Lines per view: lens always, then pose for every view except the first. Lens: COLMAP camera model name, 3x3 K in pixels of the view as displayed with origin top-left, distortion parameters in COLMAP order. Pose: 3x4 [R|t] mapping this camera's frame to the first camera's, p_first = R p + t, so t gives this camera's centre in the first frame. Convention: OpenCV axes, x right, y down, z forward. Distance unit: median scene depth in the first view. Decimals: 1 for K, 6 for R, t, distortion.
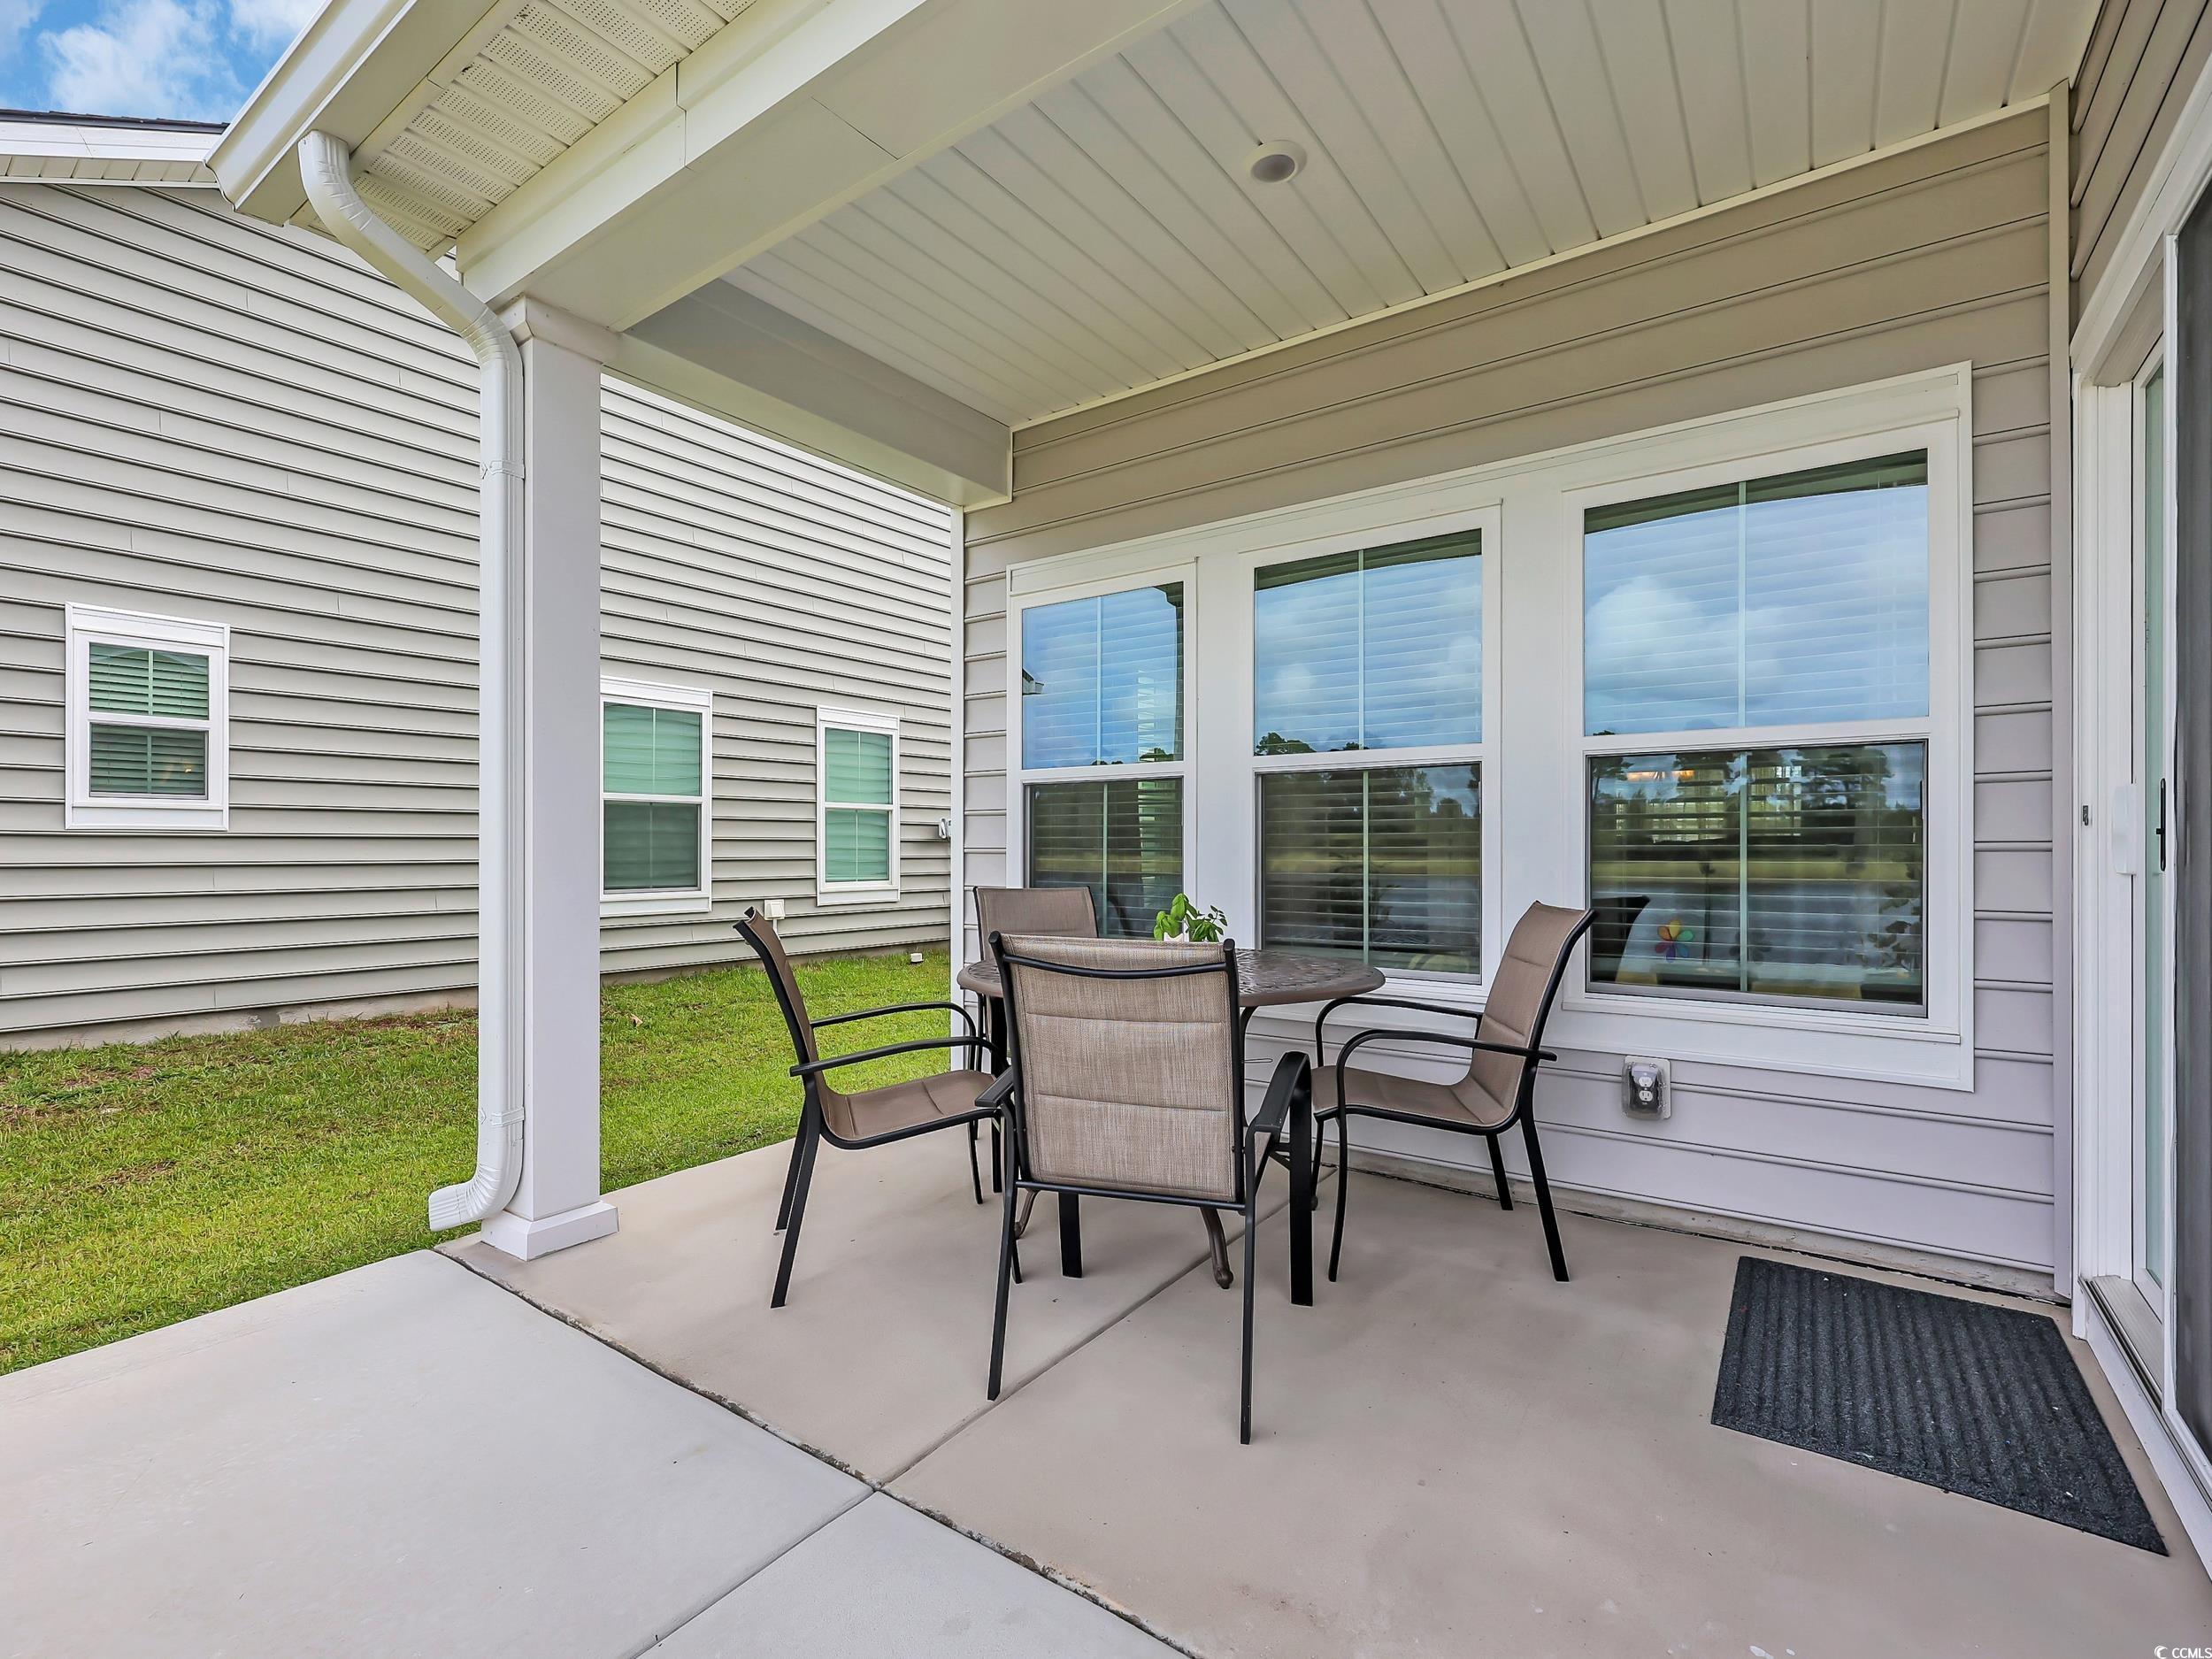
lens RADIAL K [[1001.5, 0, 1119.9], [0, 1001.5, 841.9], [0, 0, 1]] dist [0.000150, 0.000442]
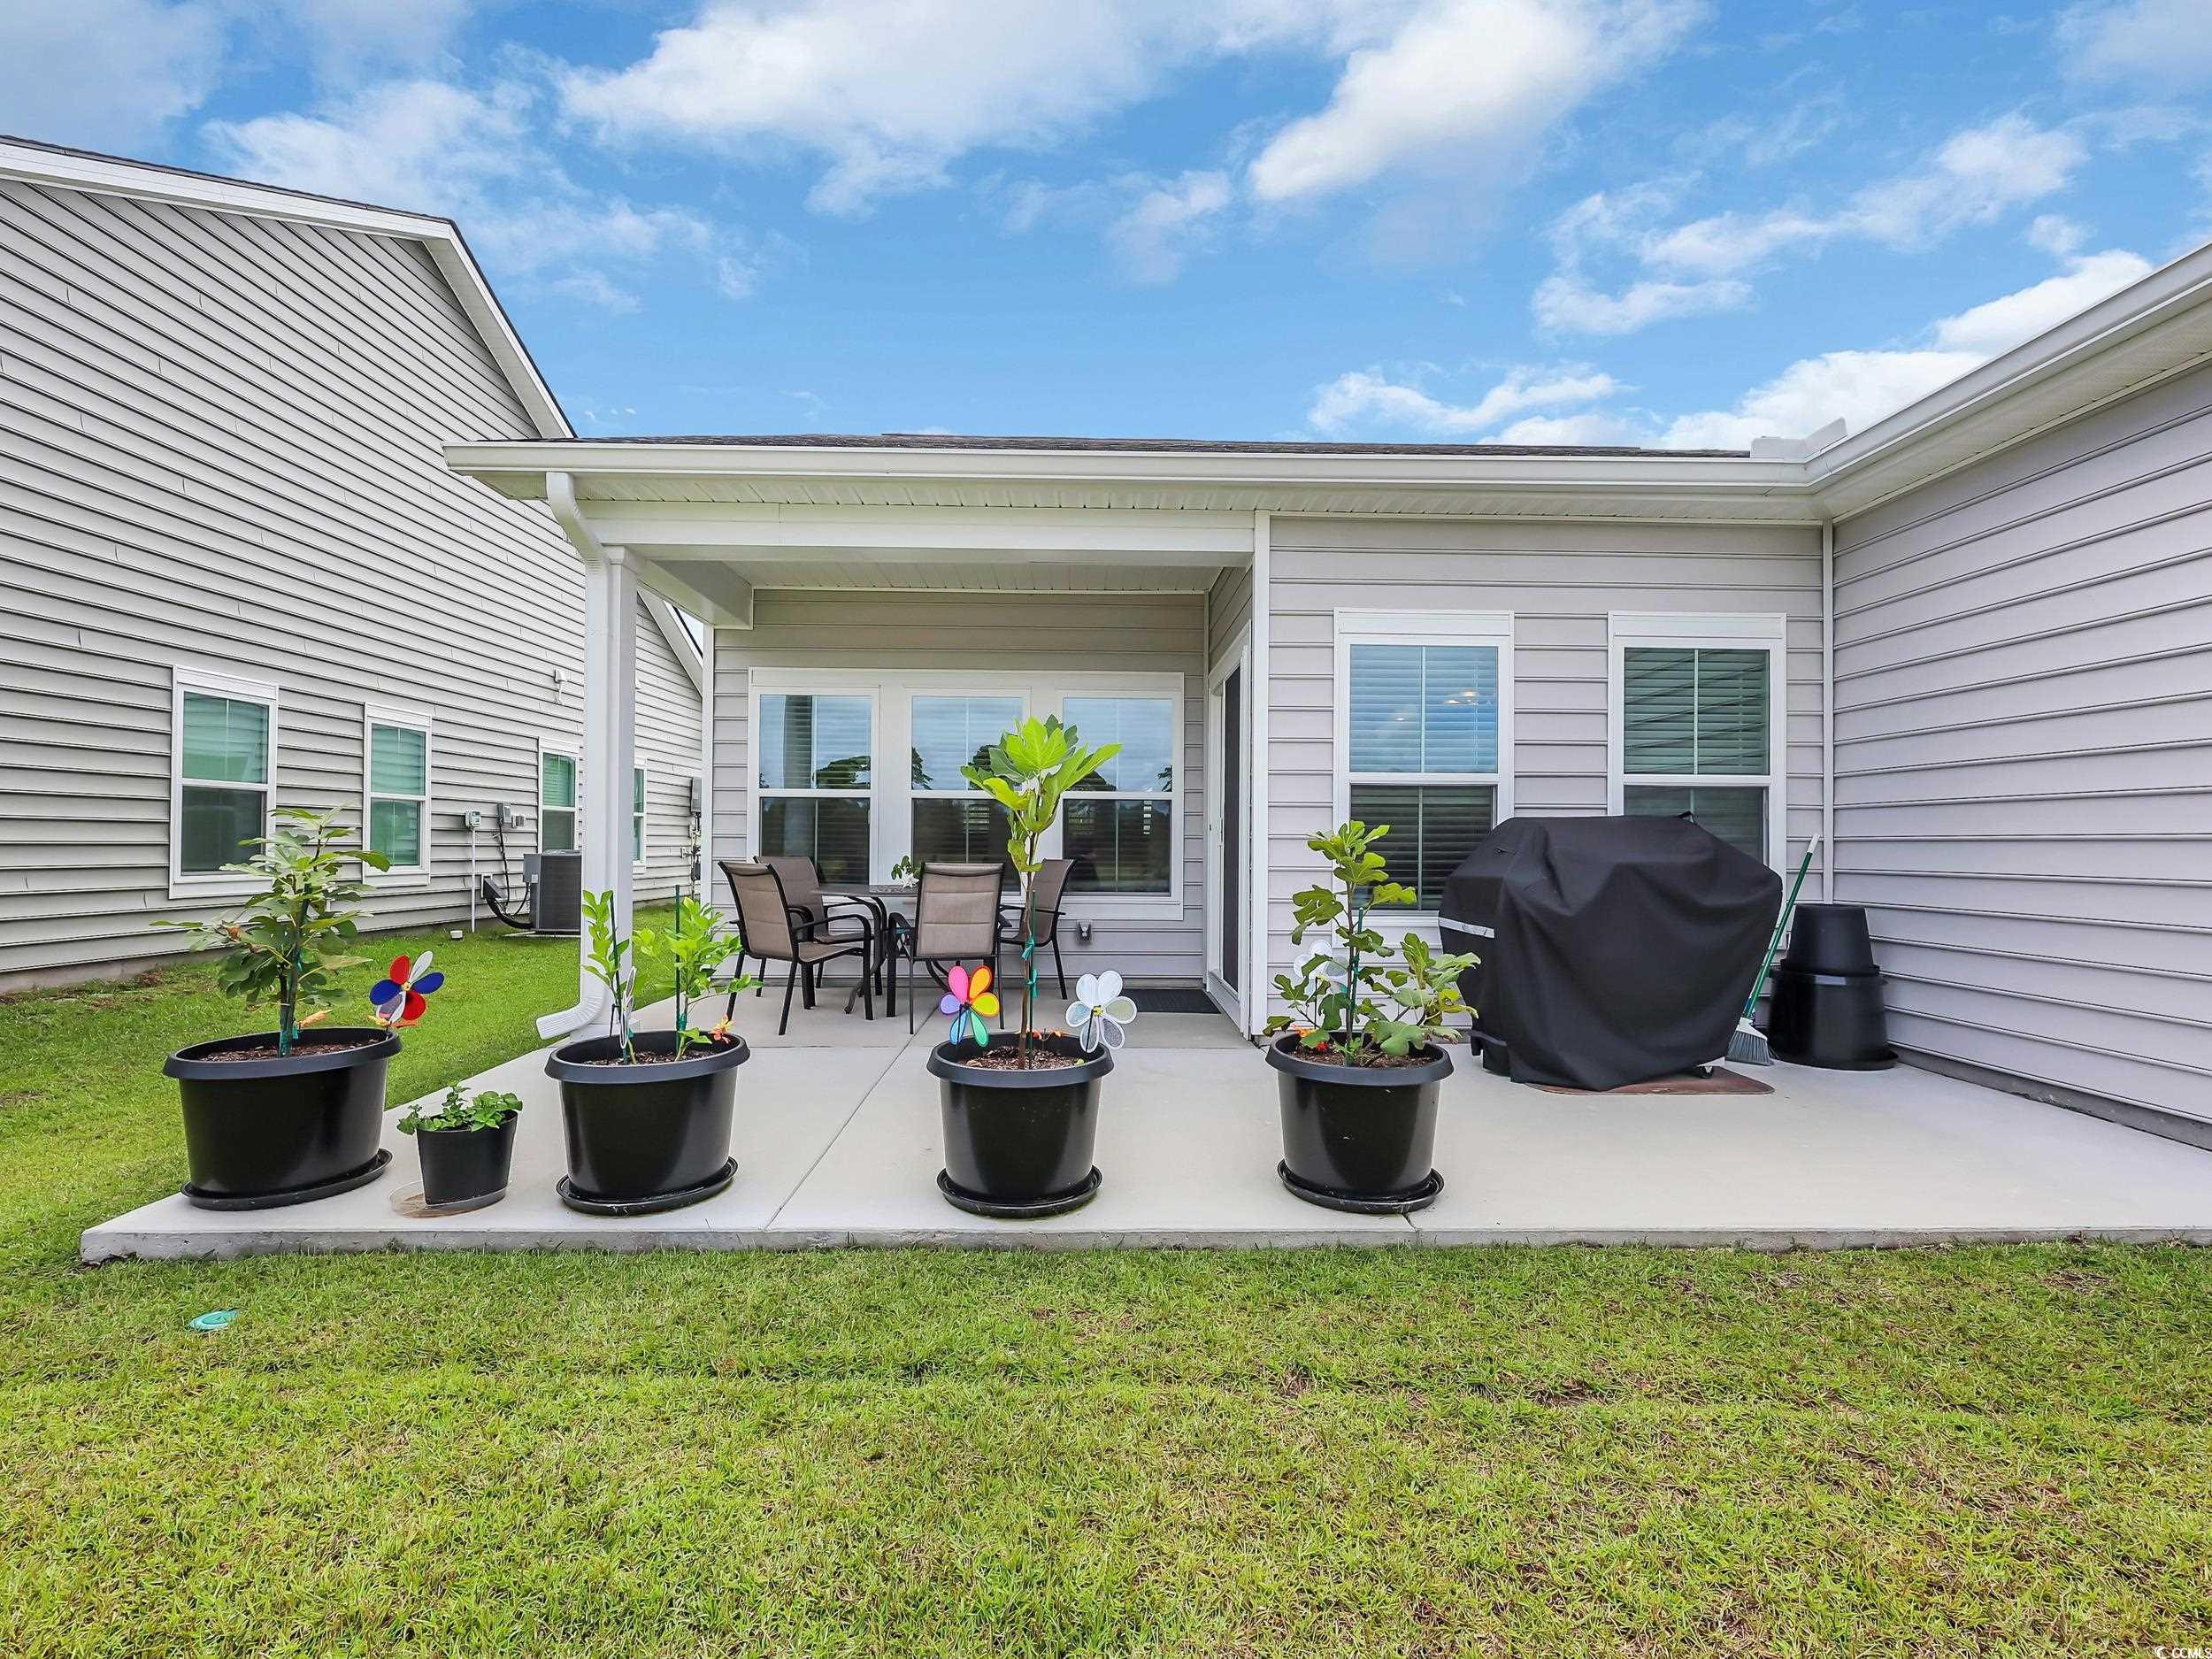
lens RADIAL K [[1001.5, 0, 1111.1], [0, 1001.5, 832.2], [0, 0, 1]] dist [0.000150, 0.000442]
pose [[0.823633, 0.007394, 0.567075, -0.282532], [-0.009153, 0.999958, 0.000256, -0.003785], [-0.567049, -0.005402, 0.823666, -0.371616]]
